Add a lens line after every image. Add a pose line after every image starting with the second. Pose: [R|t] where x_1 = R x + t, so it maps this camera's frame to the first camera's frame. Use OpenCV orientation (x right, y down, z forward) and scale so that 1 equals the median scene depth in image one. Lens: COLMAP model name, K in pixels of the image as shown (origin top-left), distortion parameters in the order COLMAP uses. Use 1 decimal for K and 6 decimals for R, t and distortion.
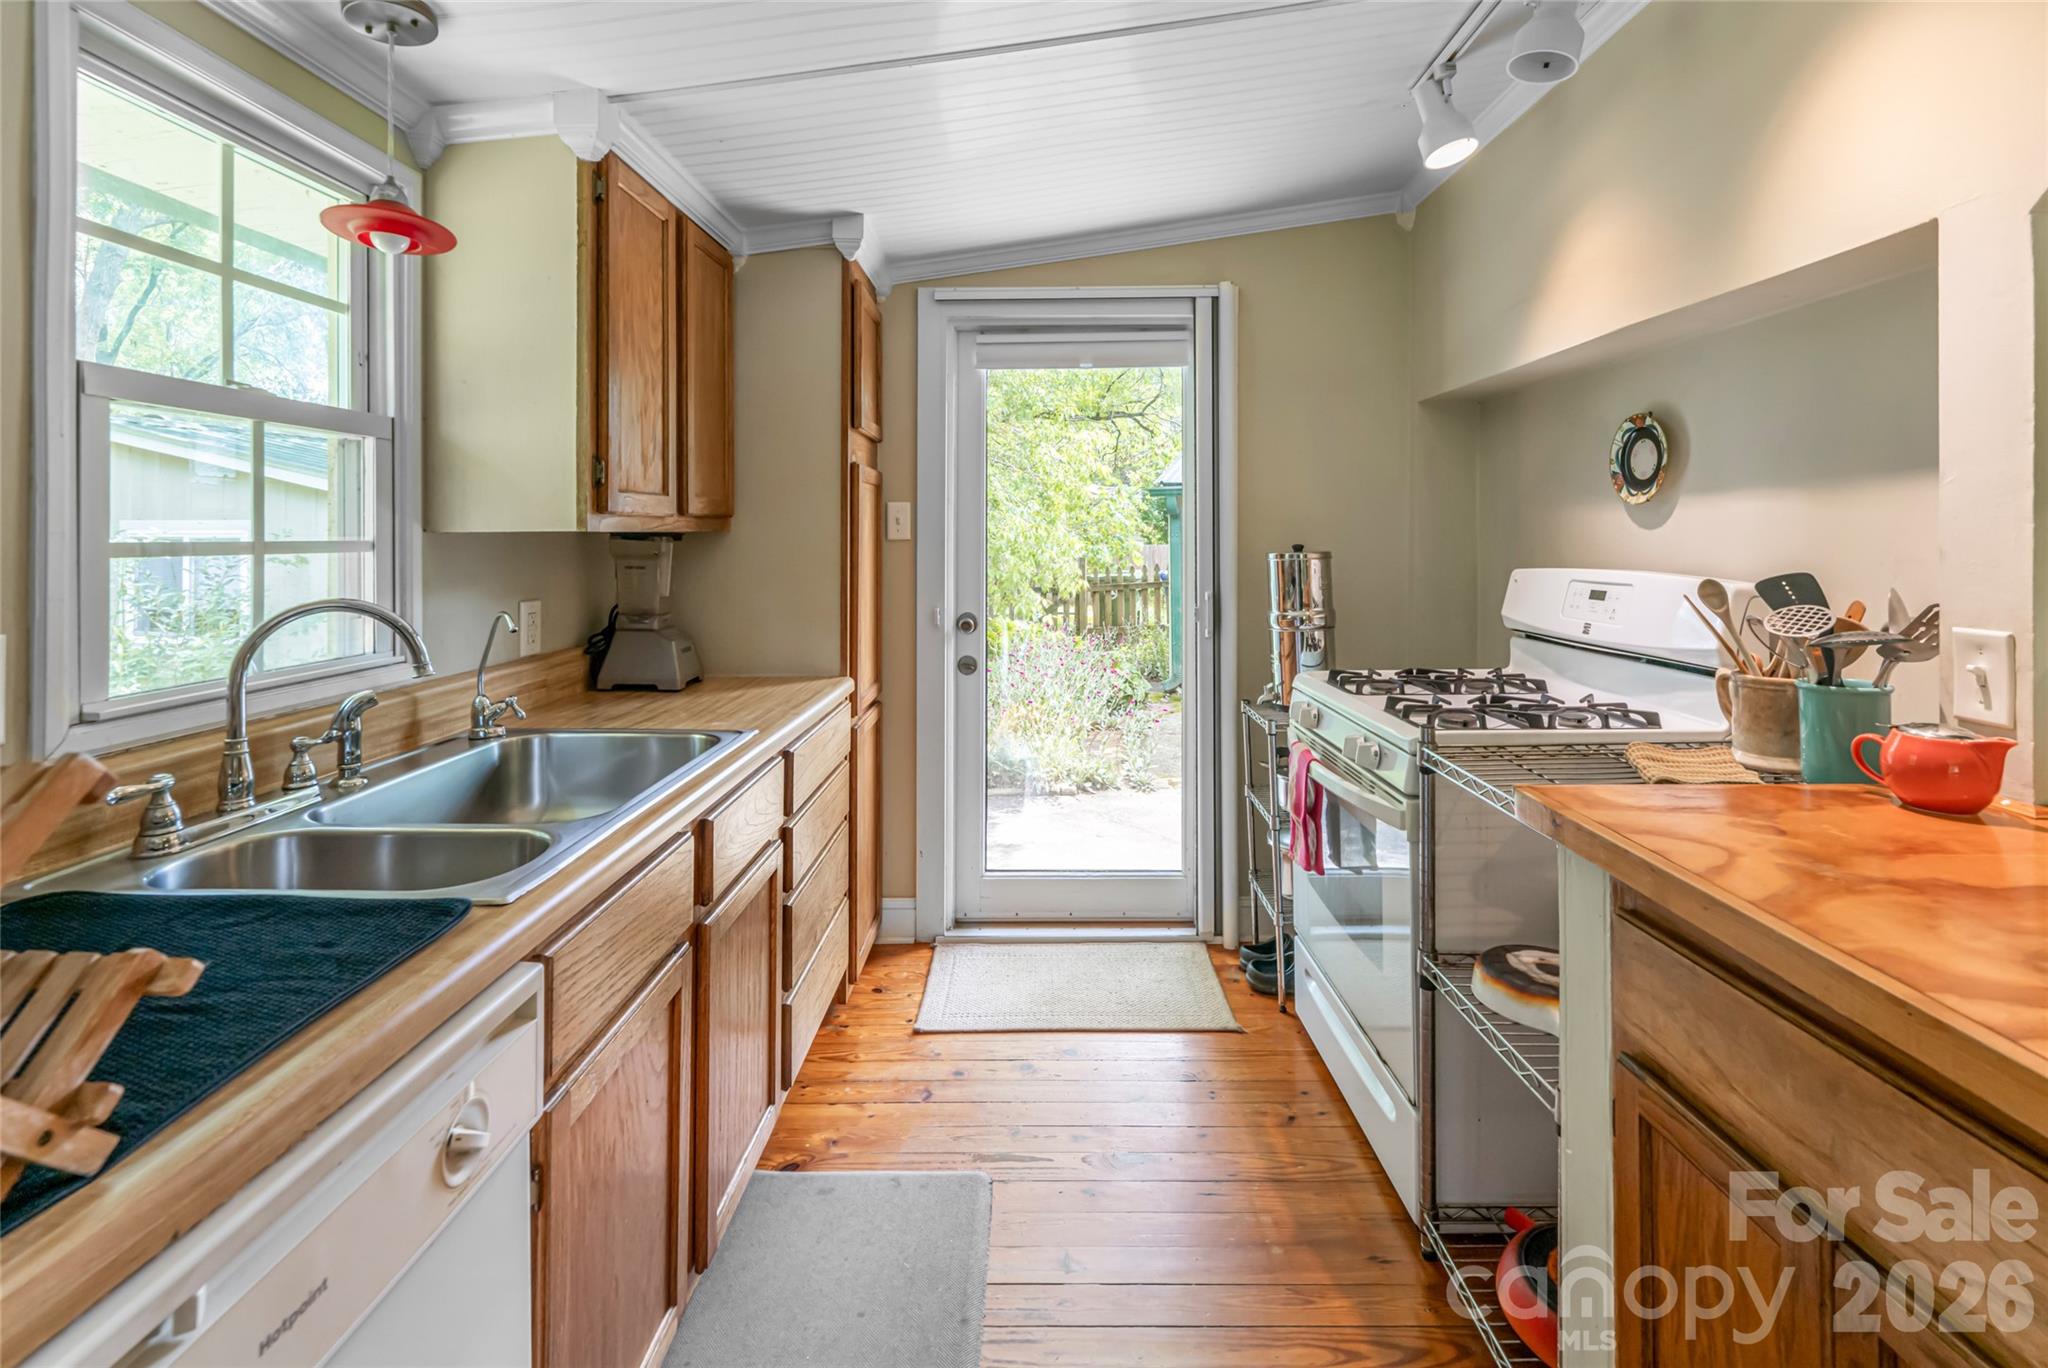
lens RADIAL K [[893.2, 0, 1029.2], [0, 893.2, 539.8], [0, 0, 1]] dist [0.000336, 0.000591]
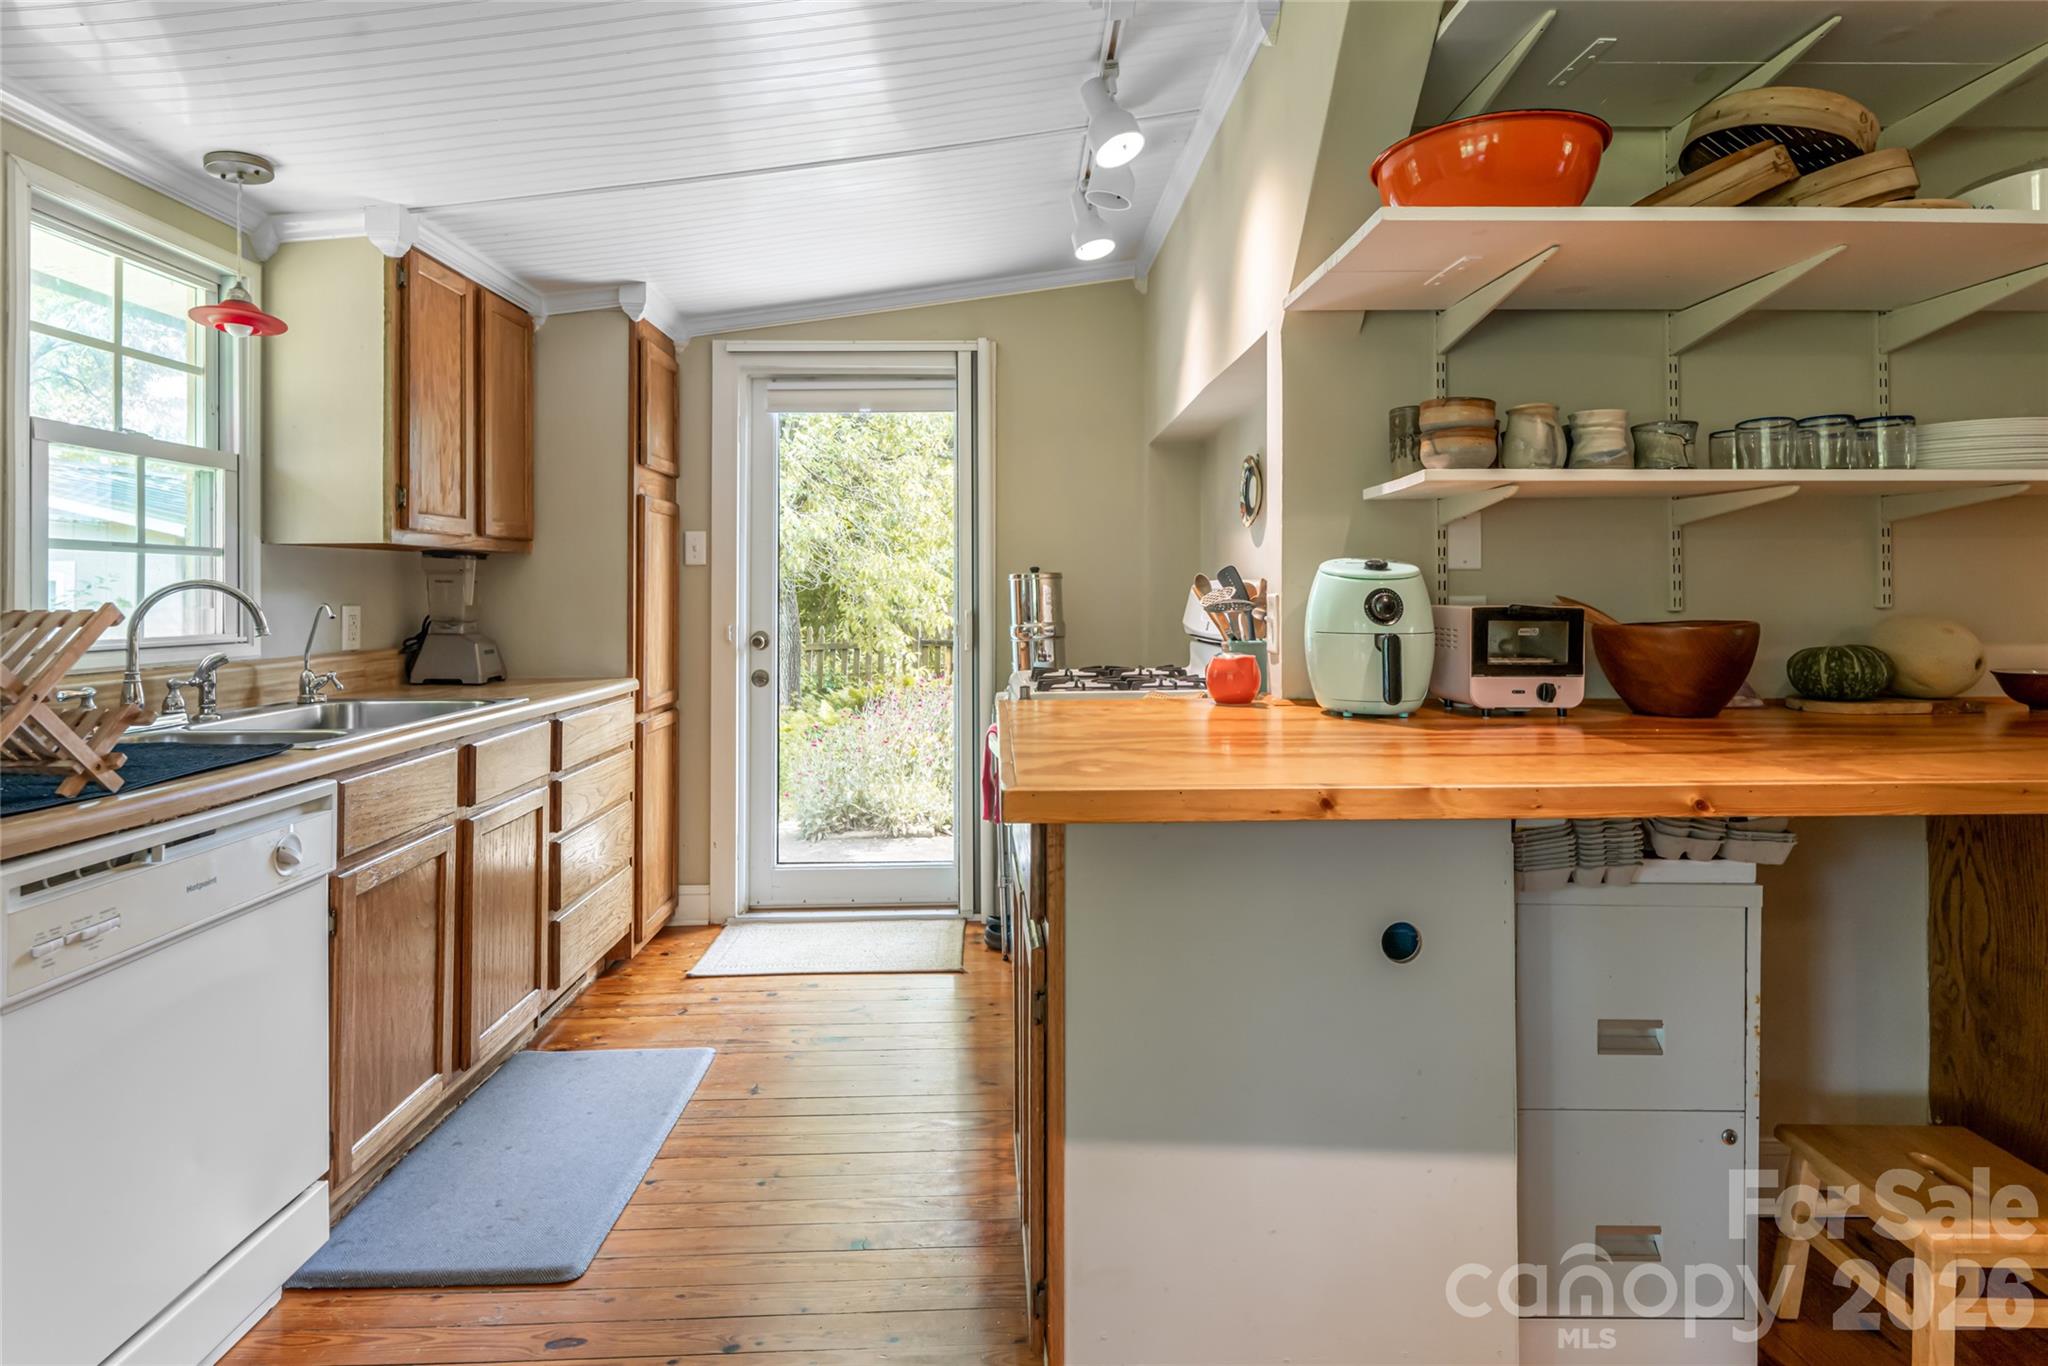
lens RADIAL K [[1048.1, 0, 1023.6], [0, 1048.1, 595.2], [0, 0, 1]] dist [0.001097, -0.000747]
pose [[0.999358, -0.000055, 0.035827, 0.313529], [0.000190, 0.999993, -0.003750, 0.061700], [-0.035826, 0.003754, 0.999351, -0.471670]]
